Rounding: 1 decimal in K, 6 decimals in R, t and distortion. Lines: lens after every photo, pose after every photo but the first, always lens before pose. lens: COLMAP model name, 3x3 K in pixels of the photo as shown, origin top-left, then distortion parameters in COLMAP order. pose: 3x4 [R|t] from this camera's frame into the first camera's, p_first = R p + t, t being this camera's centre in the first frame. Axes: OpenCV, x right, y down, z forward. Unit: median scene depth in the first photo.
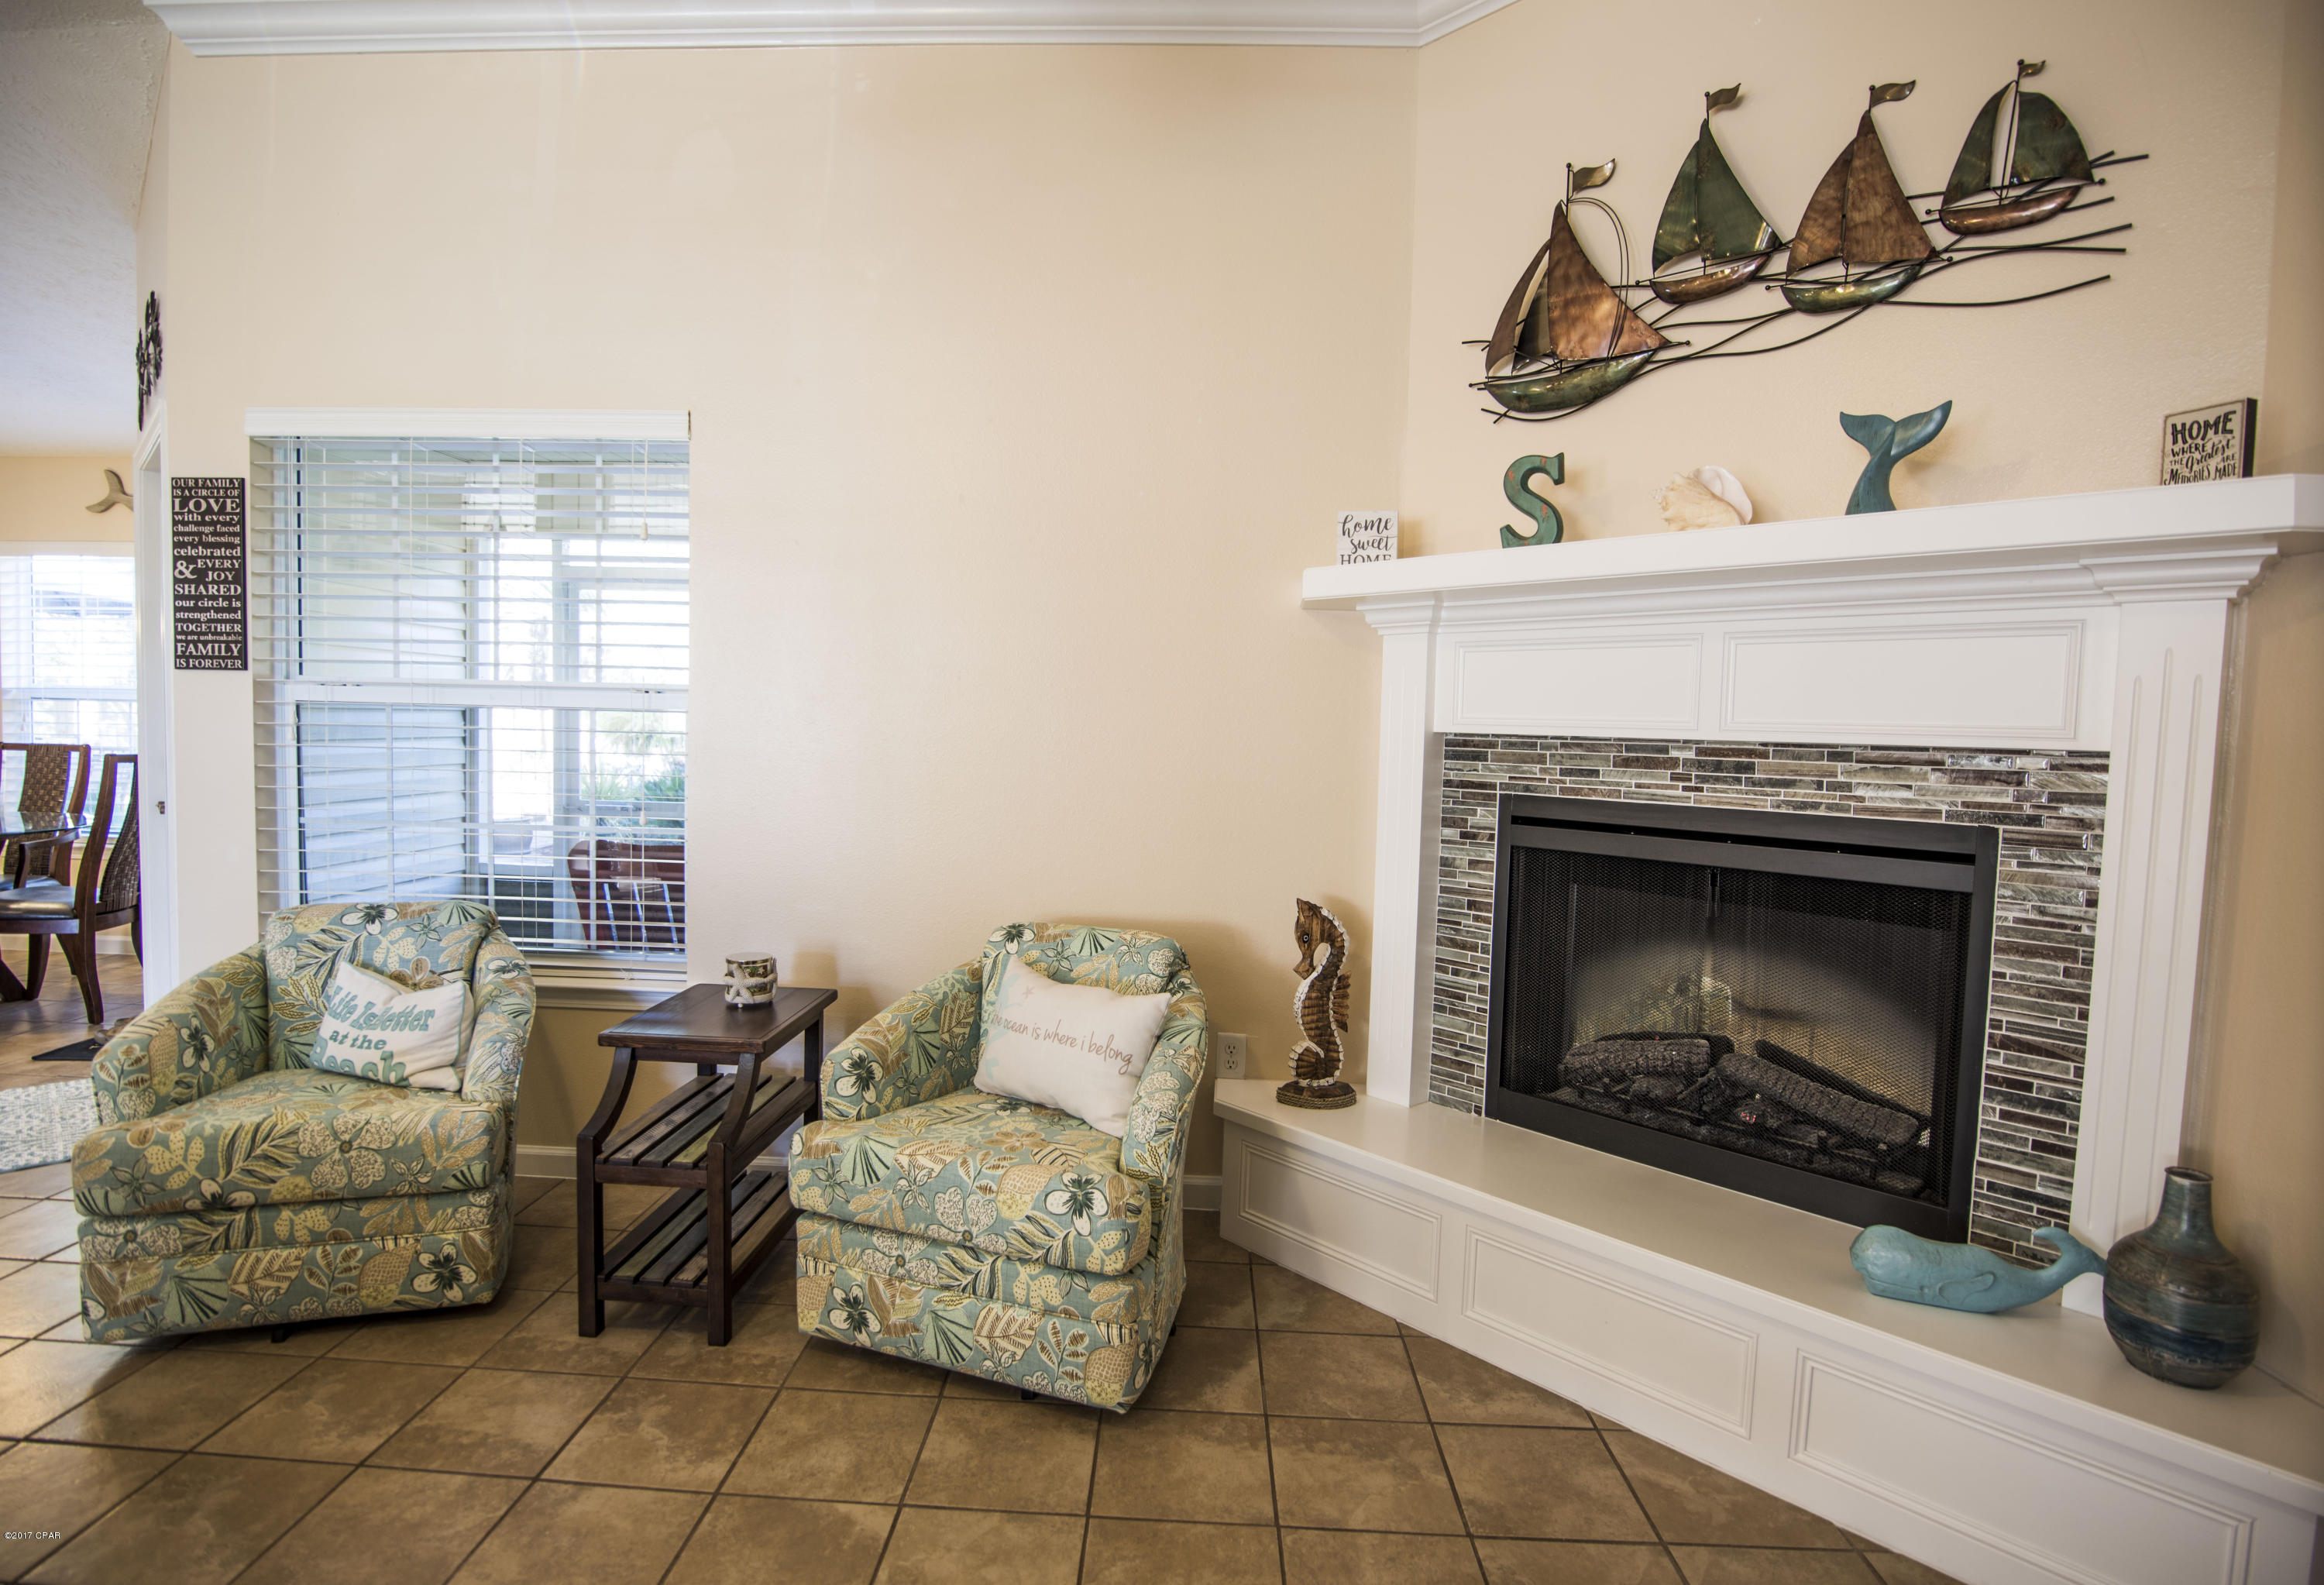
lens RADIAL K [[1165.3, 0, 1142.7], [0, 1165.3, 794.8], [0, 0, 1]] dist [-0.021063, -0.000480]
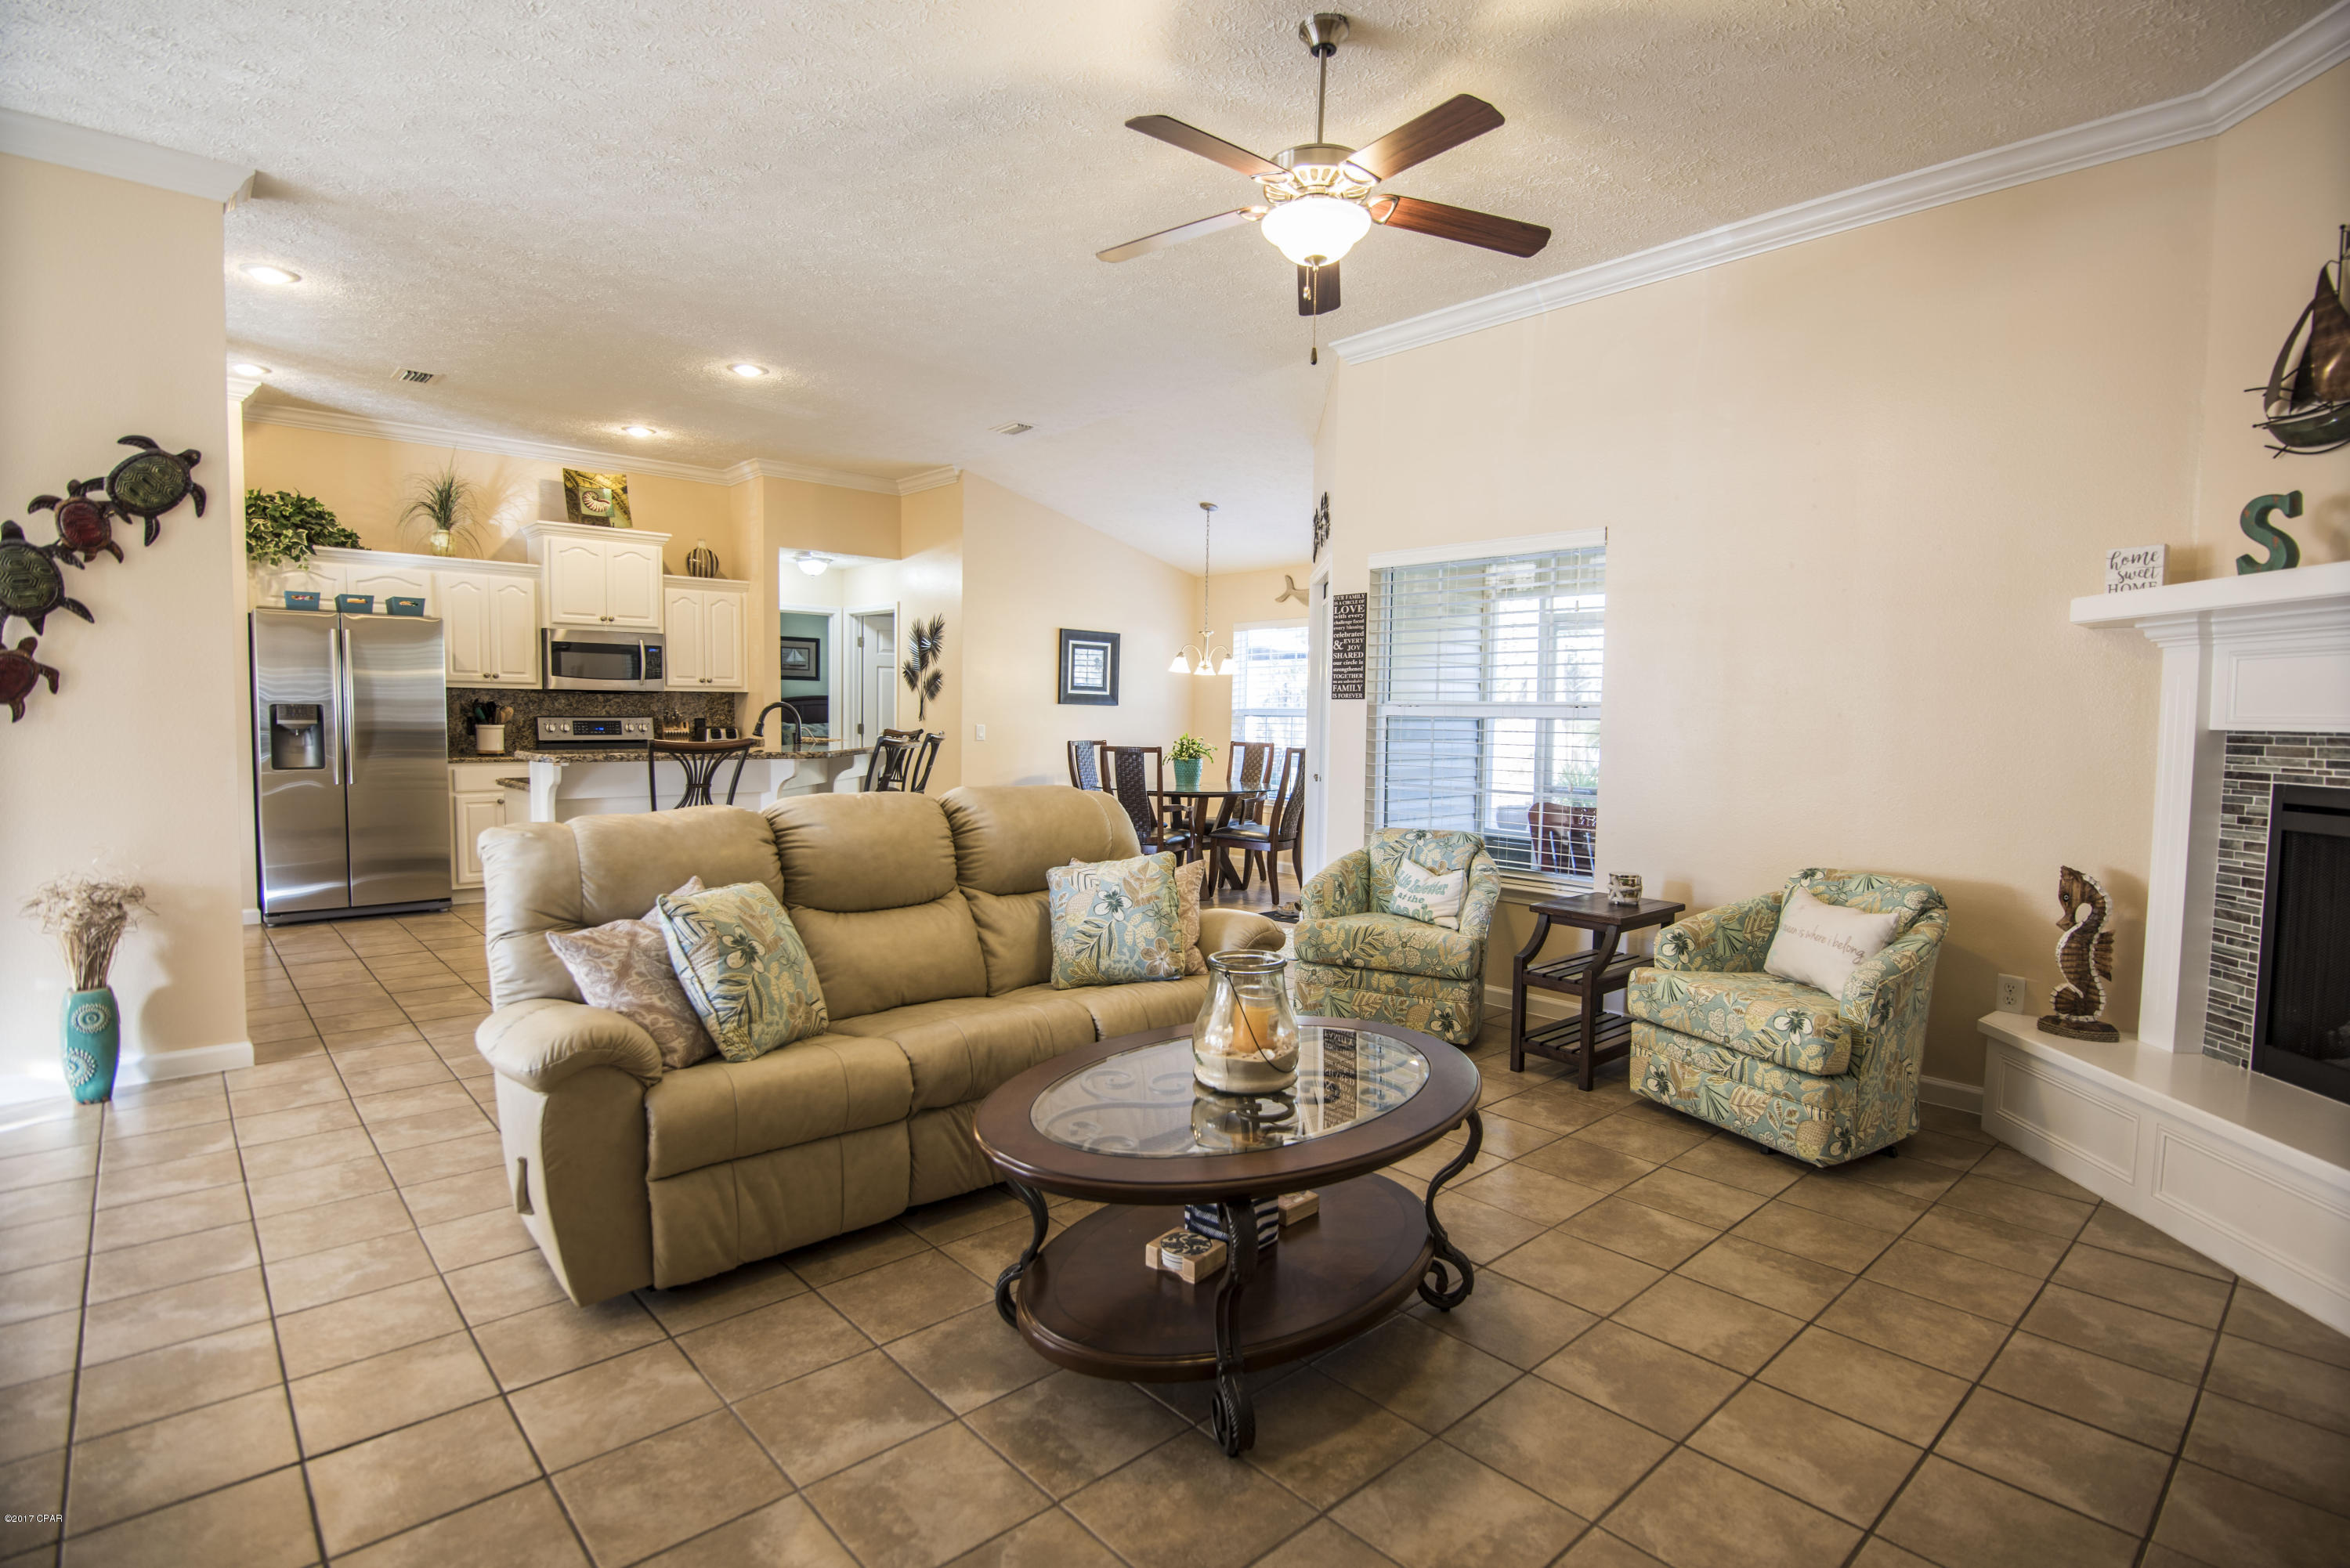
lens RADIAL K [[1153.5, 0, 1180.9], [0, 1153.5, 784.9], [0, 0, 1]] dist [-0.020418, -0.000449]
pose [[0.703074, 0.027537, -0.710584, 0.360158], [-0.038310, 0.999266, 0.000819, 0.041895], [0.710084, 0.026647, 0.703612, -0.554971]]
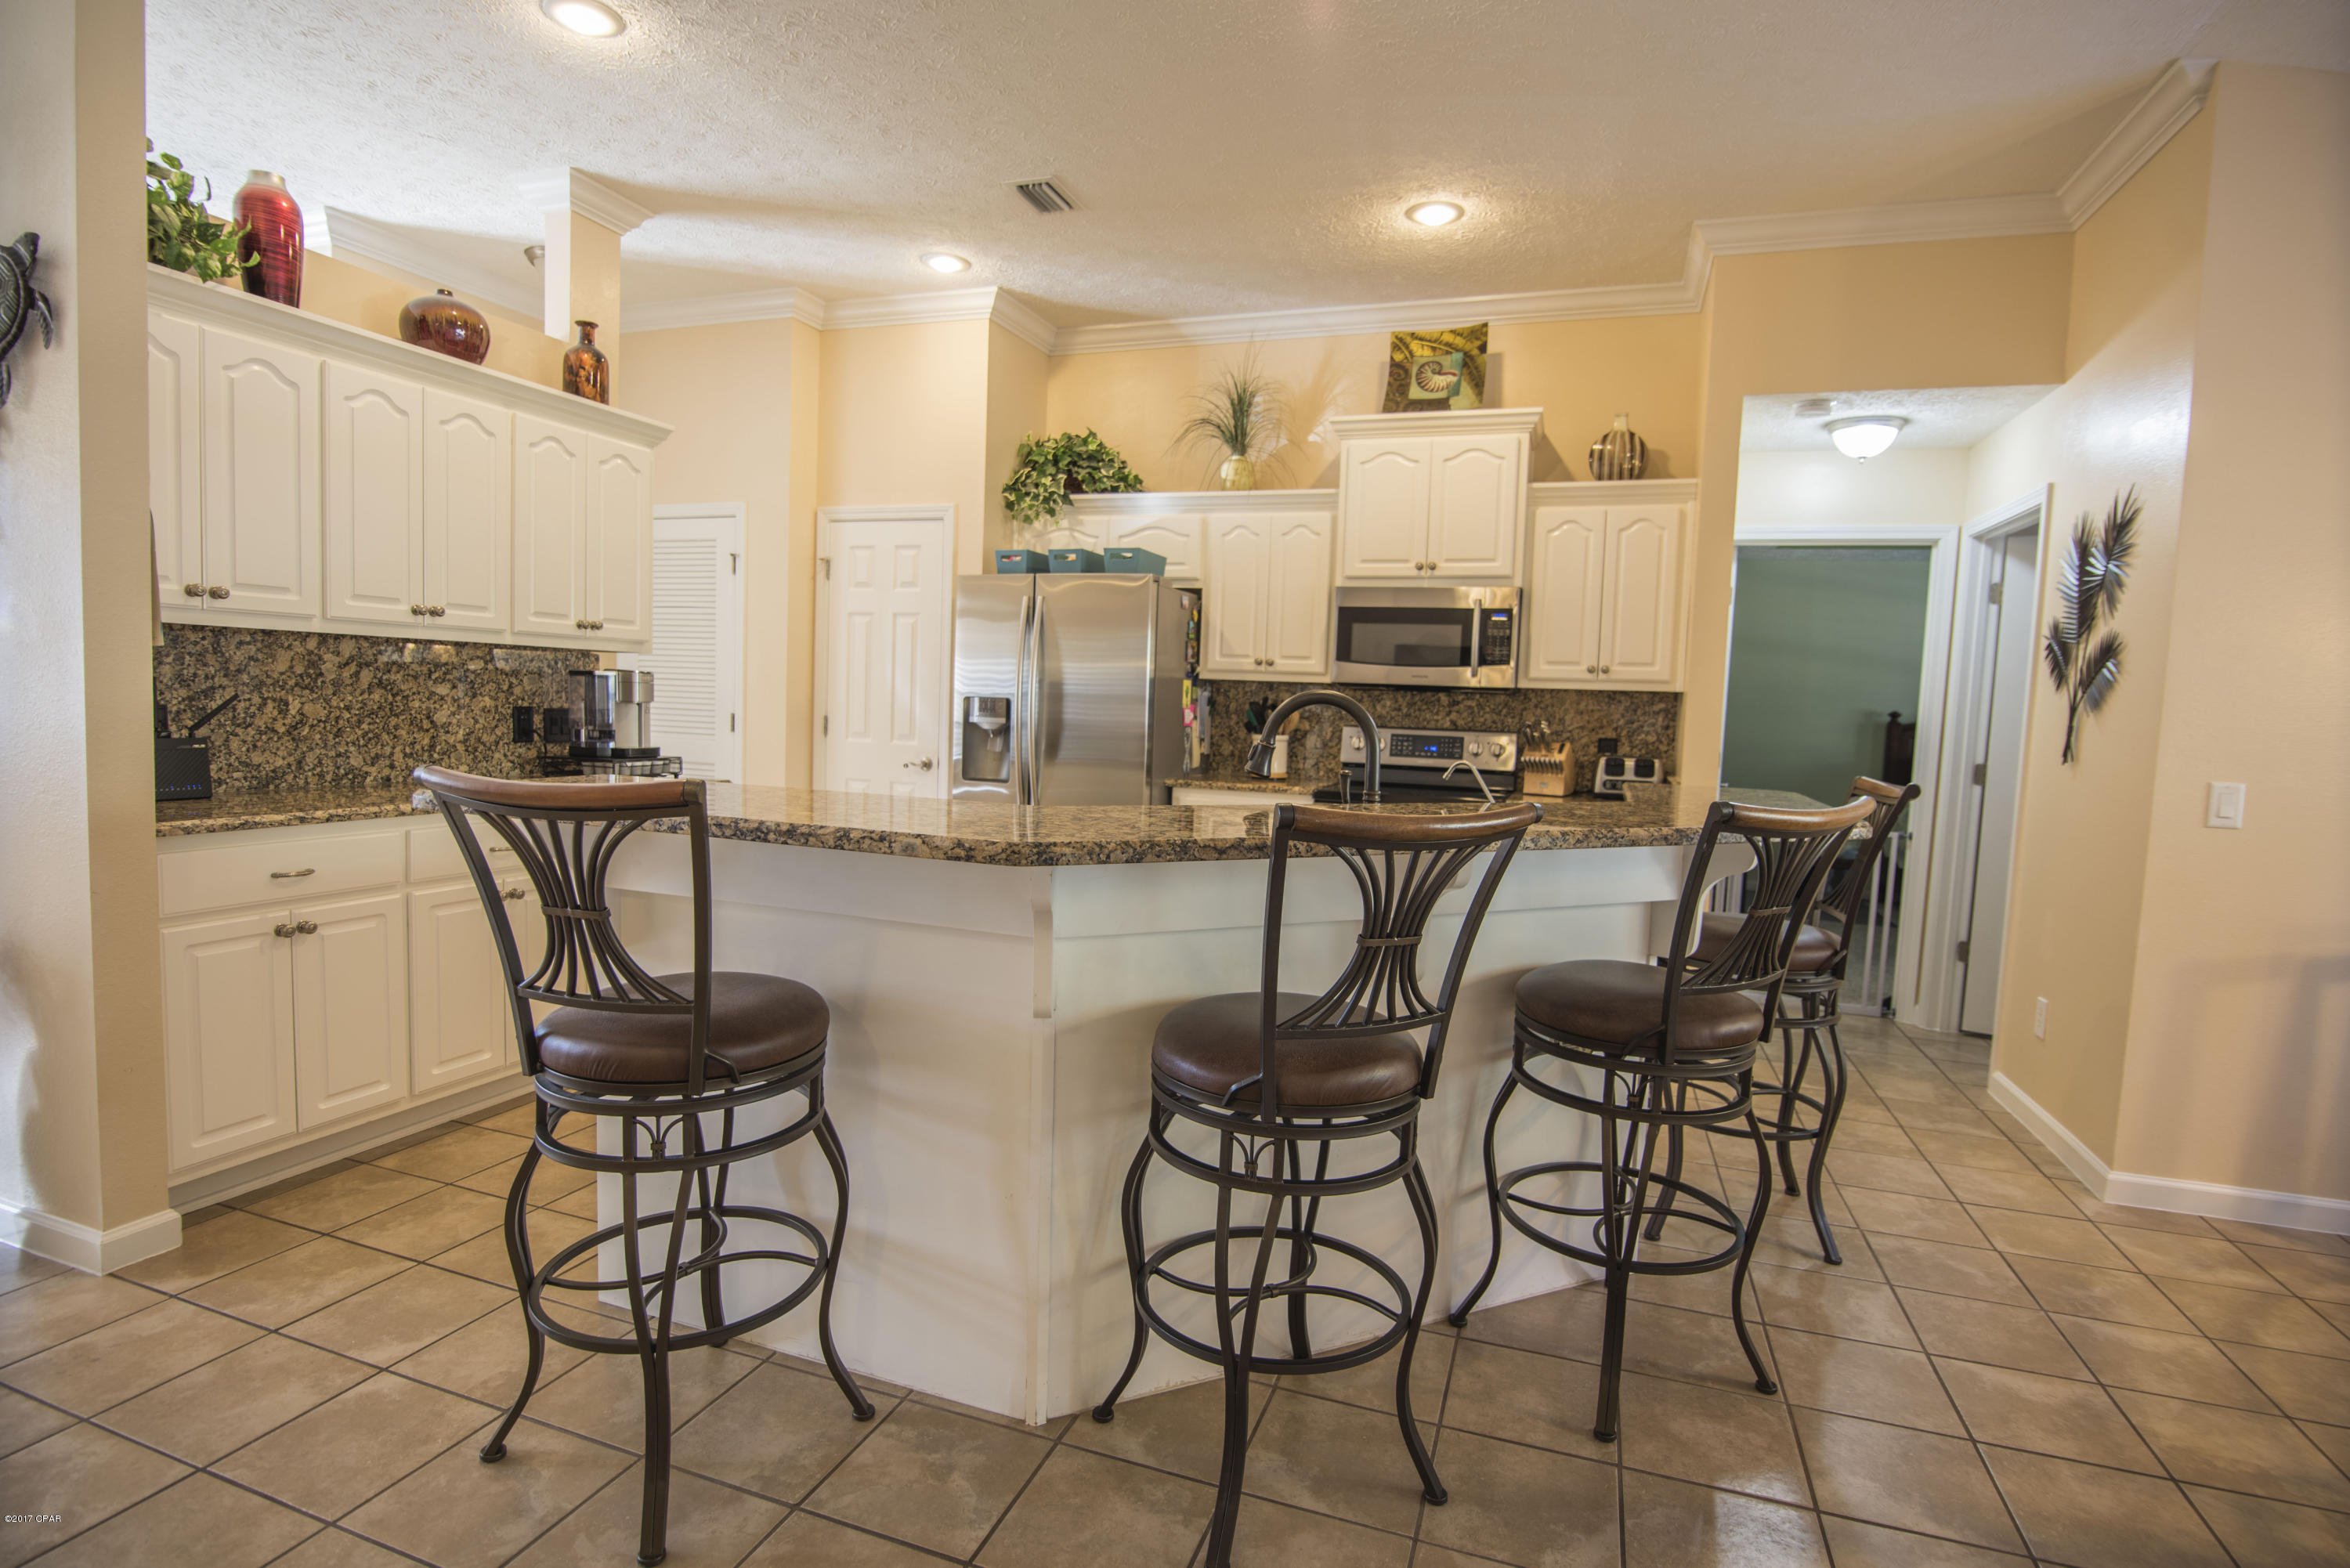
lens RADIAL K [[1153.5, 0, 1180.9], [0, 1153.5, 784.9], [0, 0, 1]] dist [-0.020418, -0.000449]
pose [[-0.288358, 0.032067, -0.956986, -0.991714], [-0.103516, 0.992537, 0.064449, -0.067771], [0.951911, 0.117648, -0.282887, 0.671647]]
